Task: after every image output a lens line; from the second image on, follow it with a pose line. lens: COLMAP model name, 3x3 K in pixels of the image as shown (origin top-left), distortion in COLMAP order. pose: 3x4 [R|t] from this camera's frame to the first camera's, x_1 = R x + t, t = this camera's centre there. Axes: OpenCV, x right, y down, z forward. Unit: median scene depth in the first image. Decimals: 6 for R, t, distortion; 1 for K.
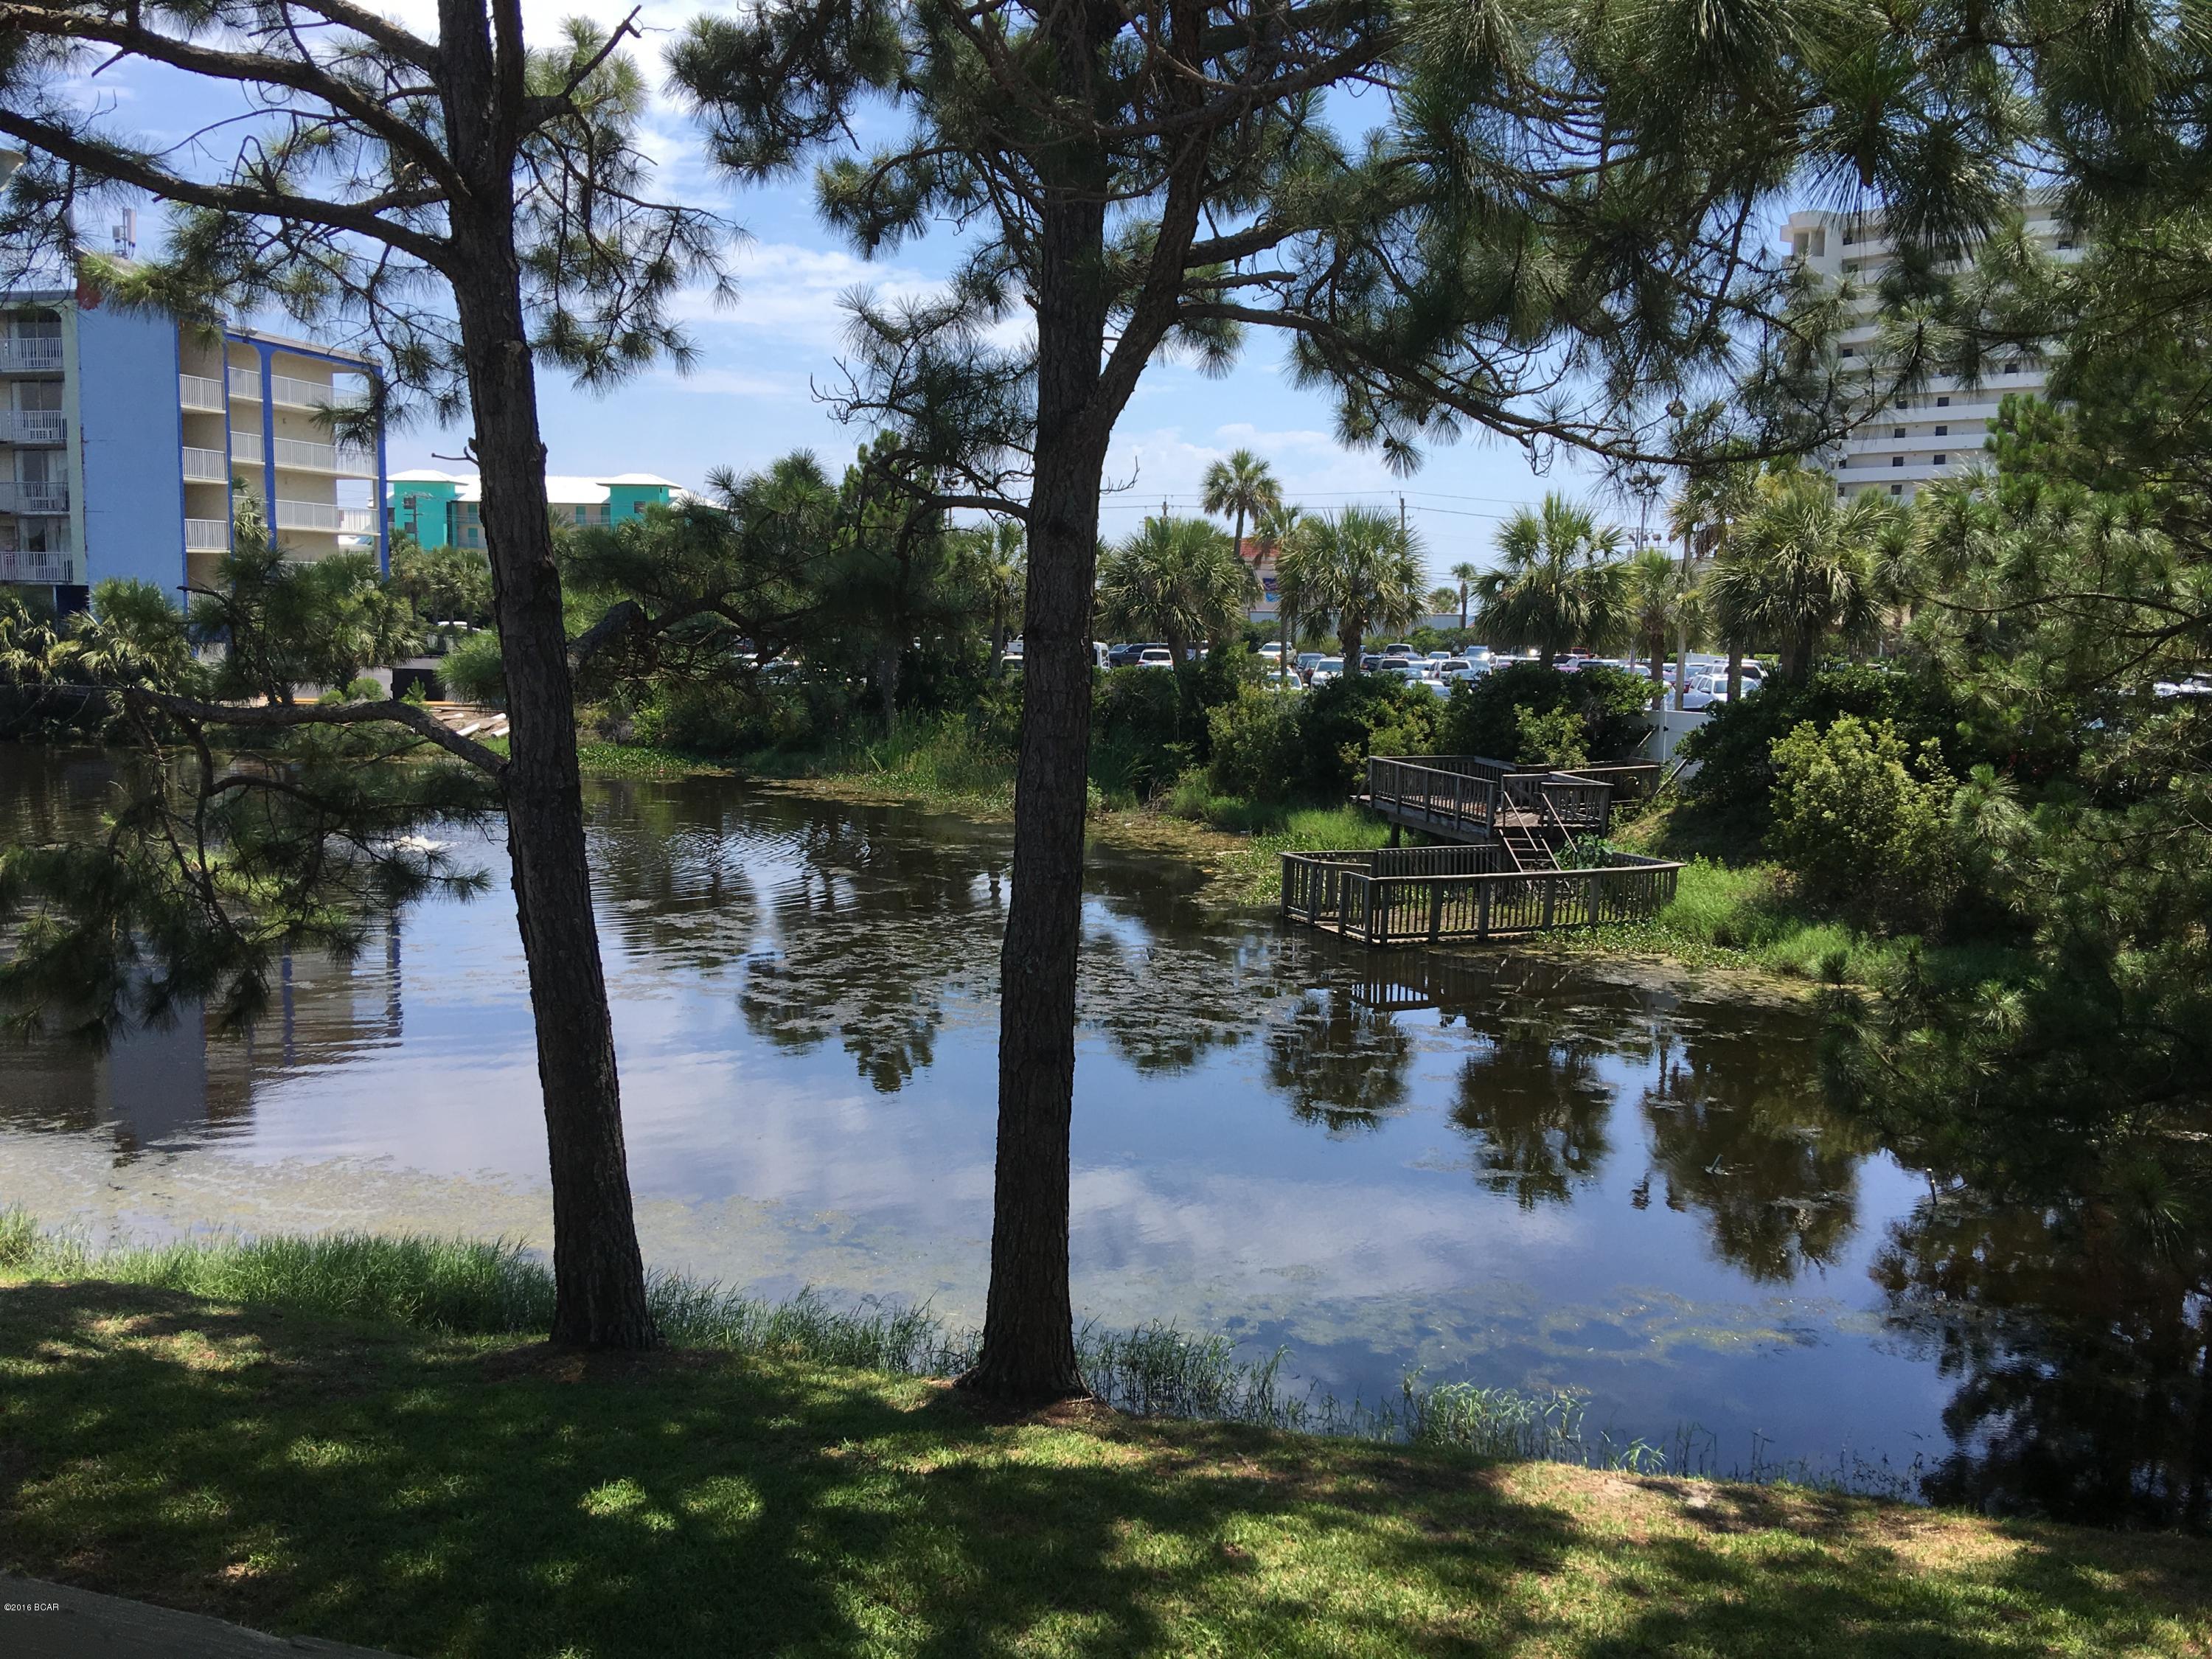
lens RADIAL K [[1857.9, 0, 1101.9], [0, 1857.9, 814.9], [0, 0, 1]] dist [0.088337, -0.158721]
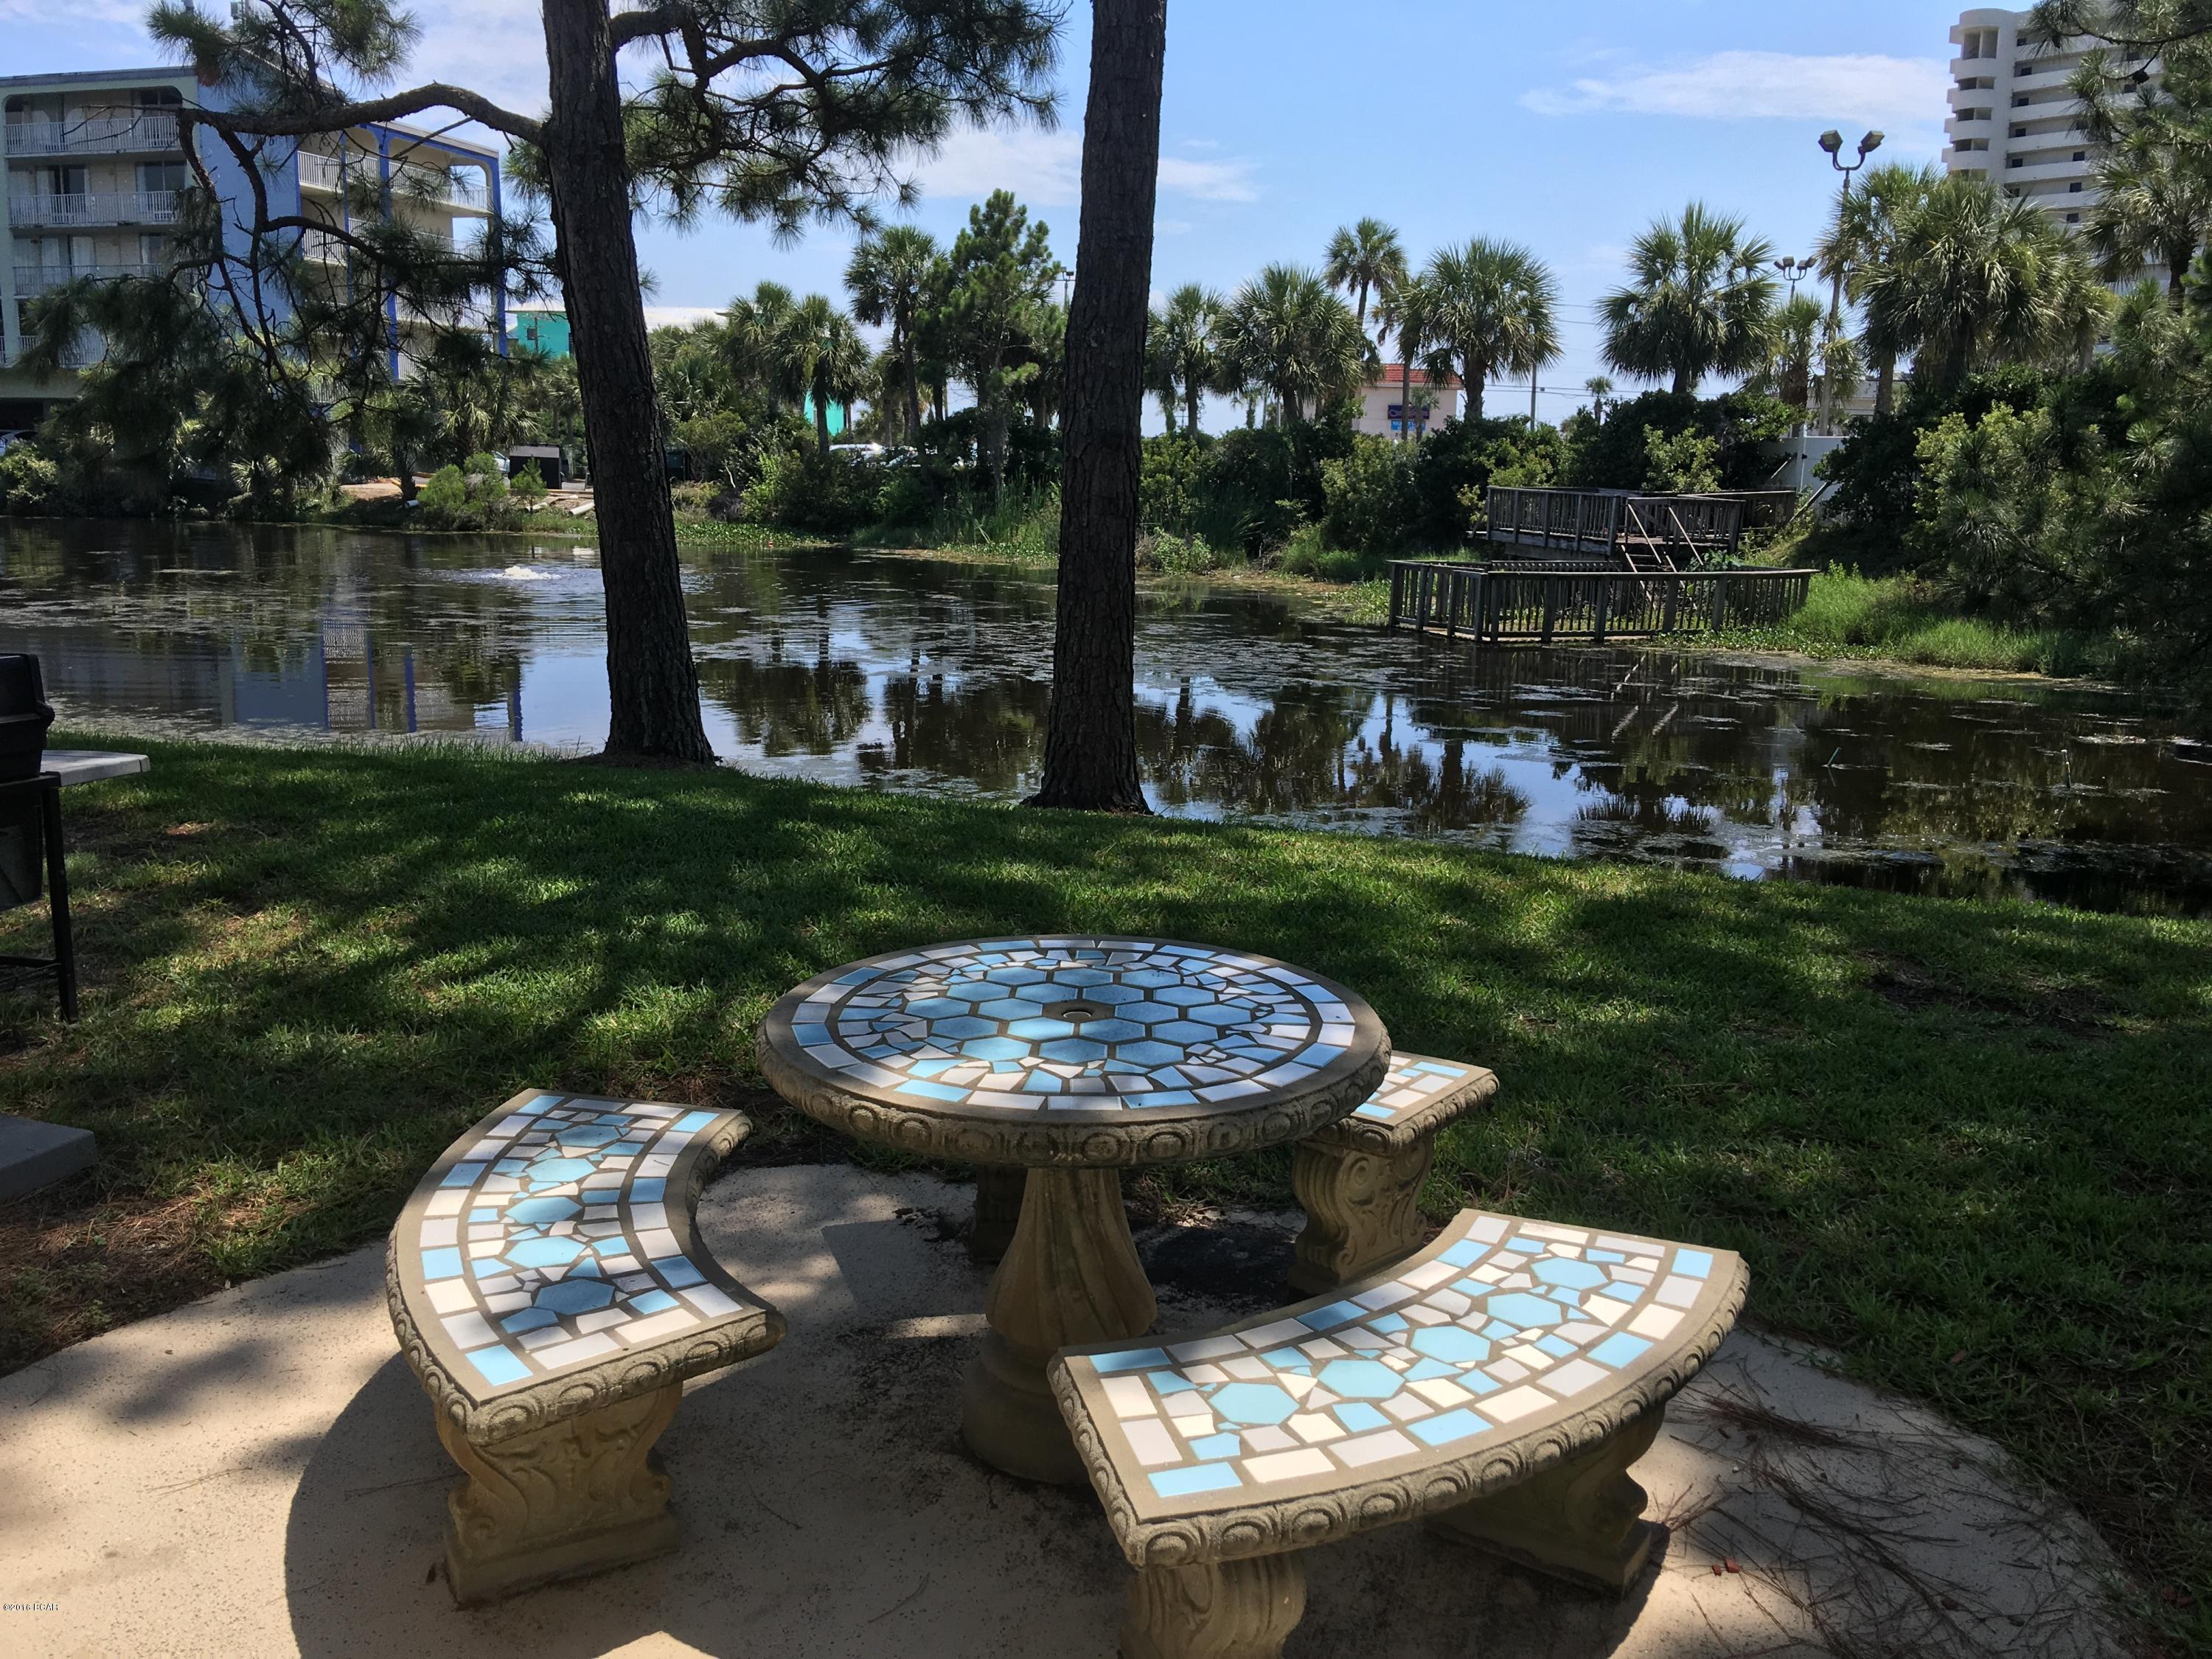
lens RADIAL K [[1865.2, 0, 1103.8], [0, 1865.2, 802.7], [0, 0, 1]] dist [0.095639, -0.168122]
pose [[0.997900, 0.021635, -0.061052, 0.008061], [-0.017787, 0.997862, 0.062892, 0.070906], [0.062282, -0.061674, 0.996151, 0.011341]]
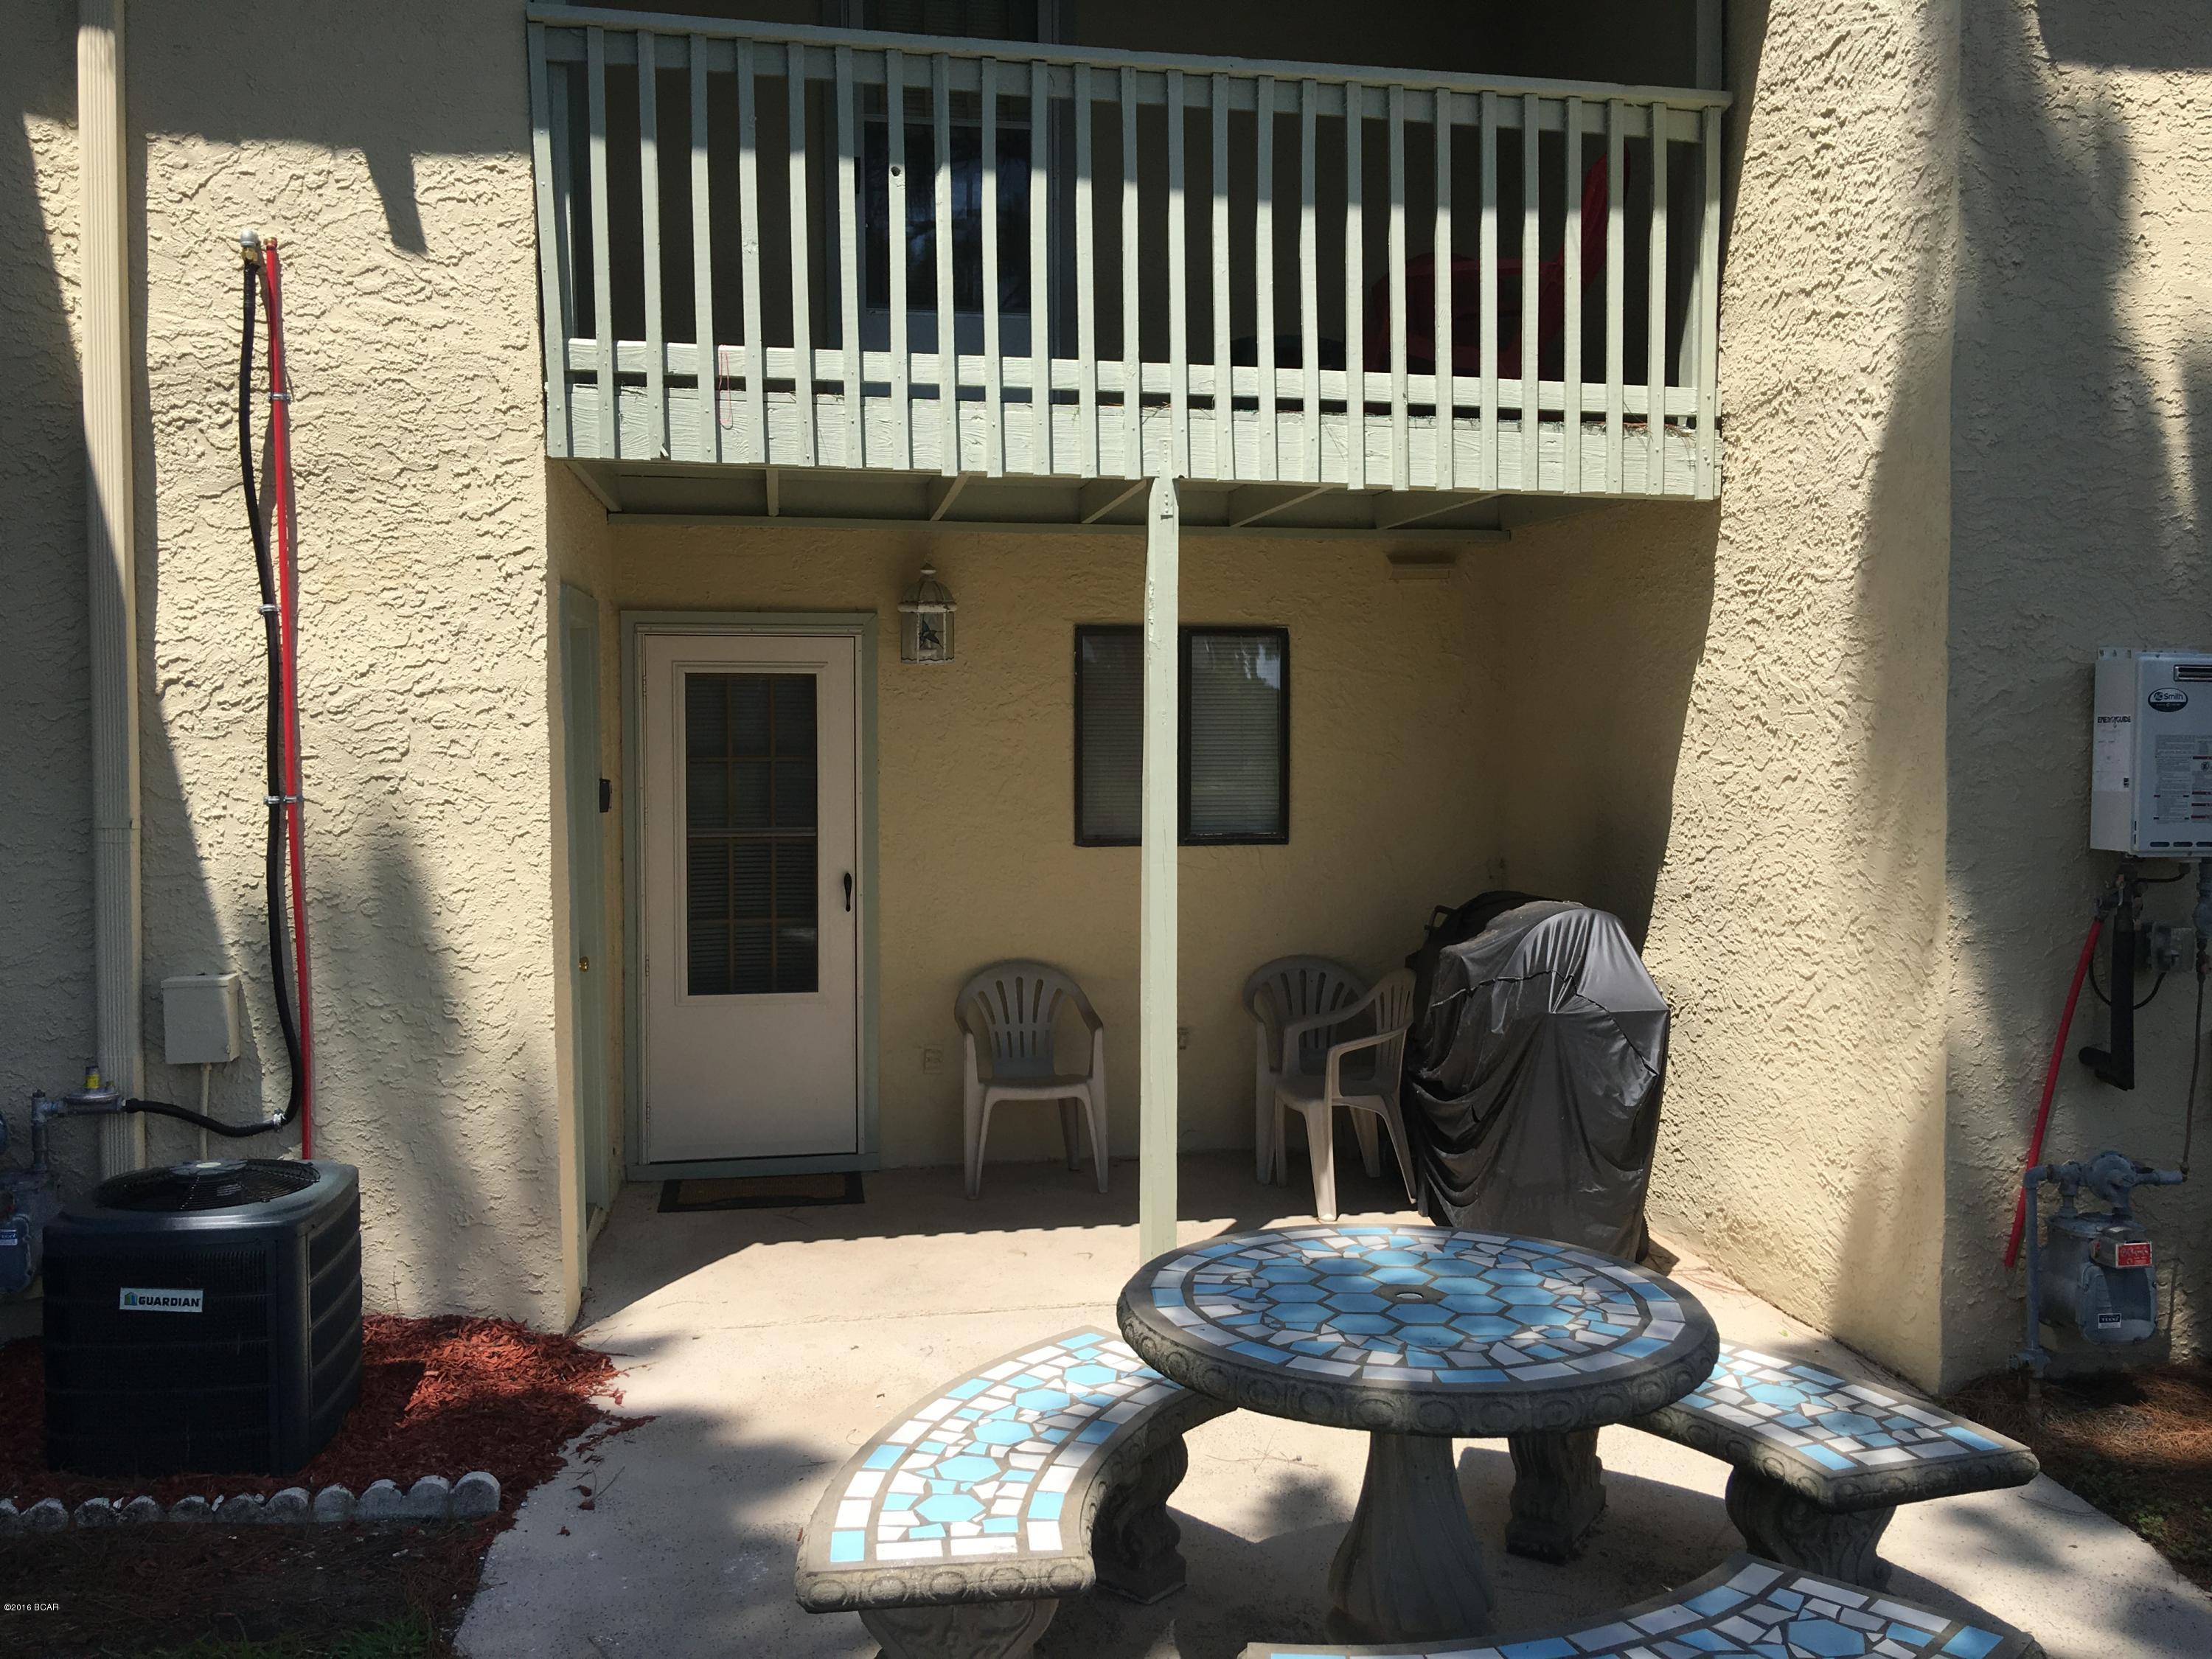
lens RADIAL K [[1857.9, 0, 1101.9], [0, 1857.9, 814.9], [0, 0, 1]] dist [0.088337, -0.158721]
pose [[-0.896735, 0.005077, -0.442539, 0.805215], [-0.063439, 0.988133, 0.139887, -0.263165], [0.437997, 0.153516, -0.885771, 2.620770]]
